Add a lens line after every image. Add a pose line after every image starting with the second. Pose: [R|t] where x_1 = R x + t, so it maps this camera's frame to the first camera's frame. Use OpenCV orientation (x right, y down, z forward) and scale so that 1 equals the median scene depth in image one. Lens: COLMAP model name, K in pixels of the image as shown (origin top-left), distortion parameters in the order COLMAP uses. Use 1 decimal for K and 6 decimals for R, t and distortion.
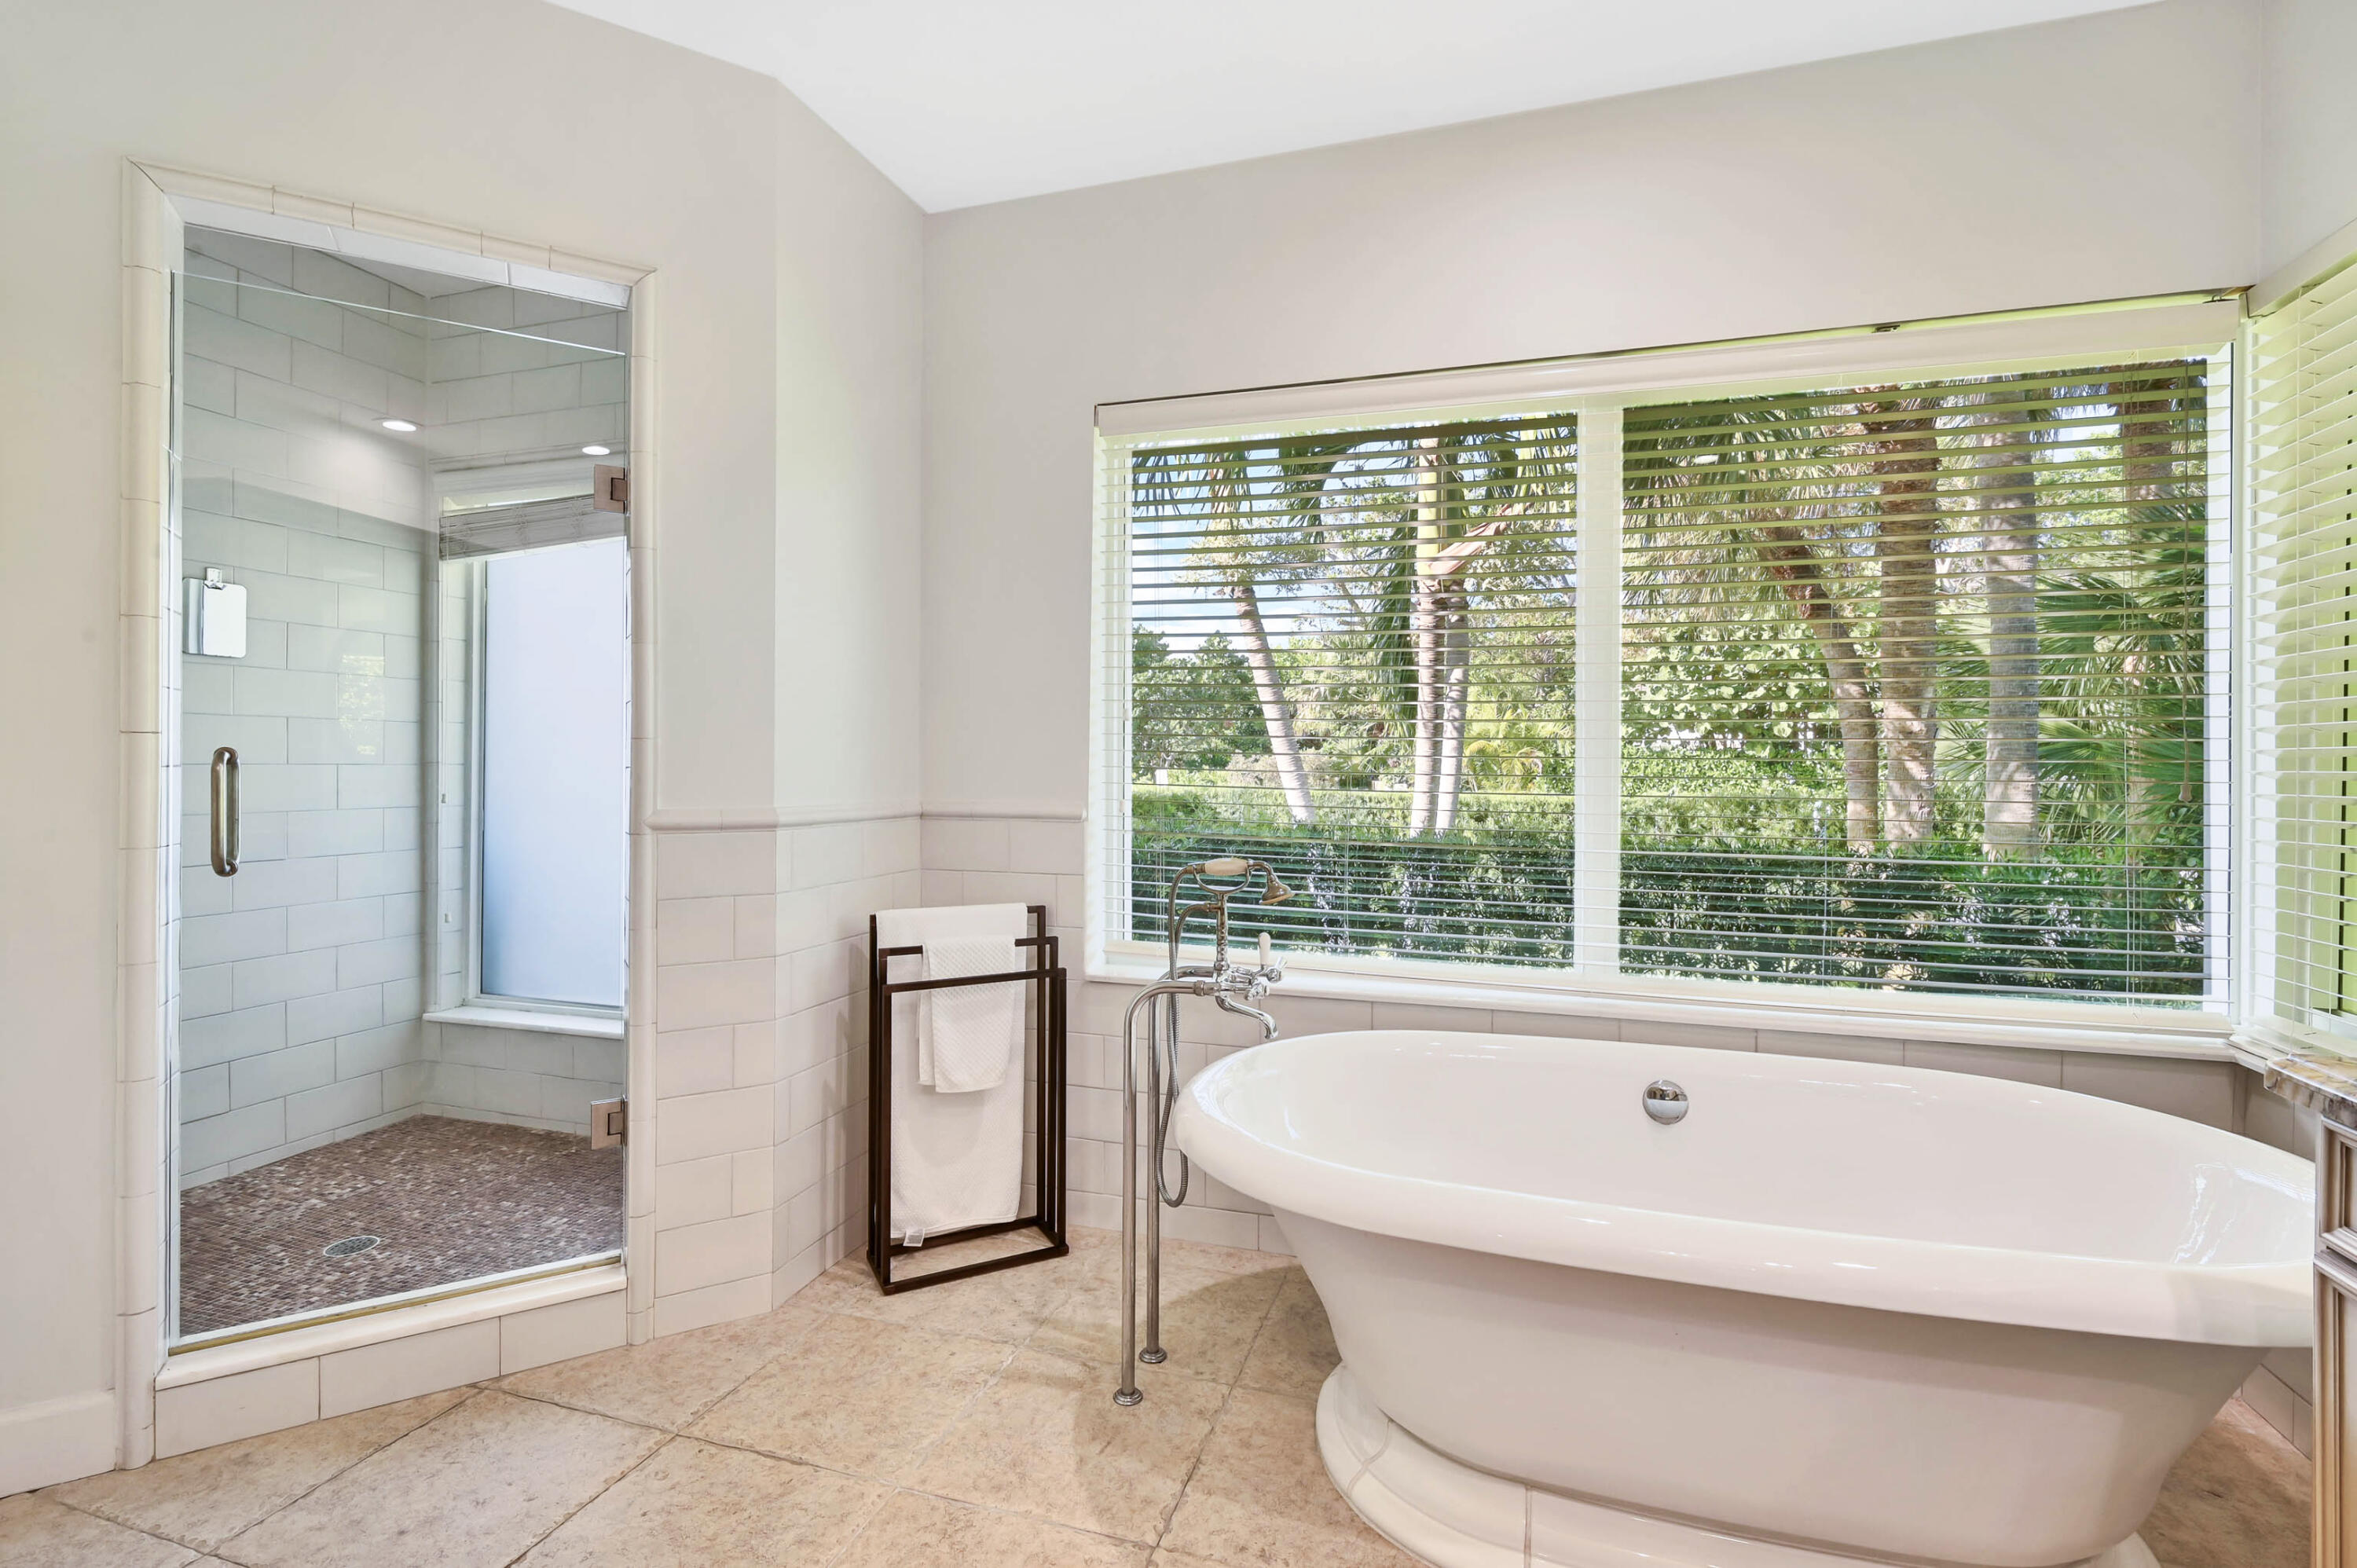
lens RADIAL K [[1065.6, 0, 1181.6], [0, 1065.6, 771.2], [0, 0, 1]] dist [0.012007, -0.014138]
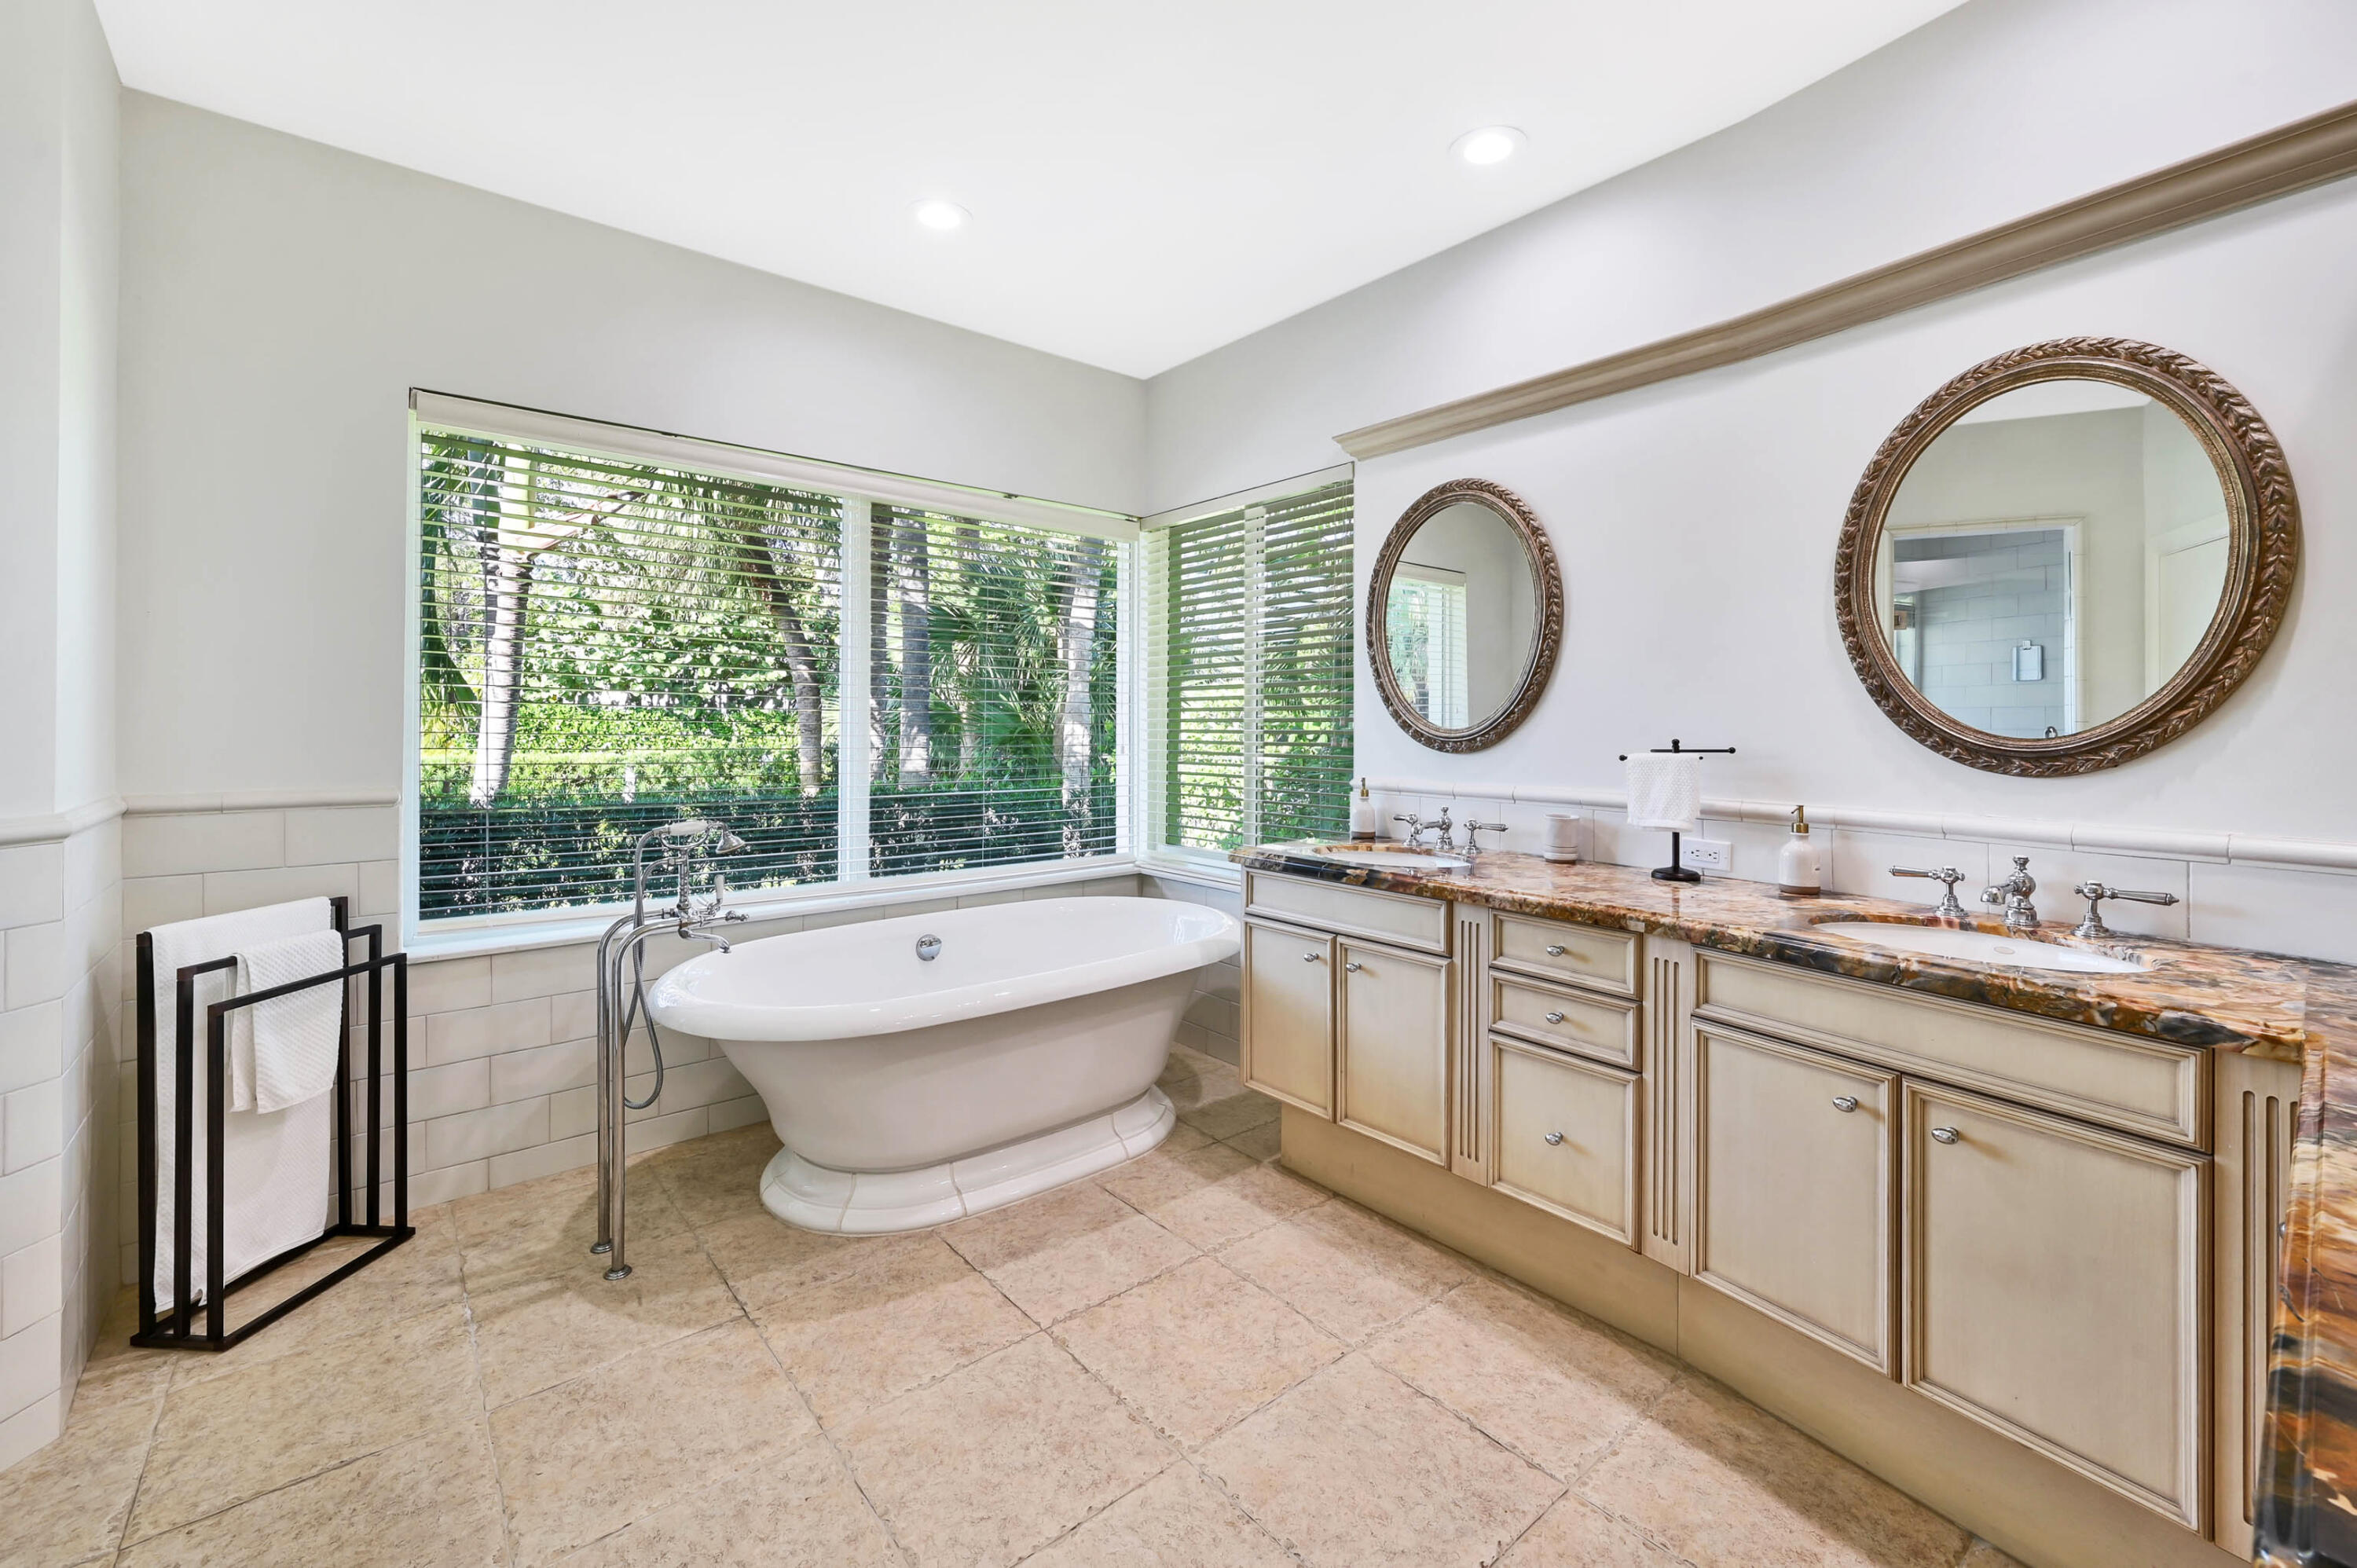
lens RADIAL K [[962.8, 0, 1180.5], [0, 962.8, 720.2], [0, 0, 1]] dist [-0.001180, -0.000214]
pose [[0.535404, -0.002132, 0.844593, -0.495424], [0.006296, 0.999979, -0.001466, -0.028017], [-0.844572, 0.006102, 0.535407, -0.099804]]
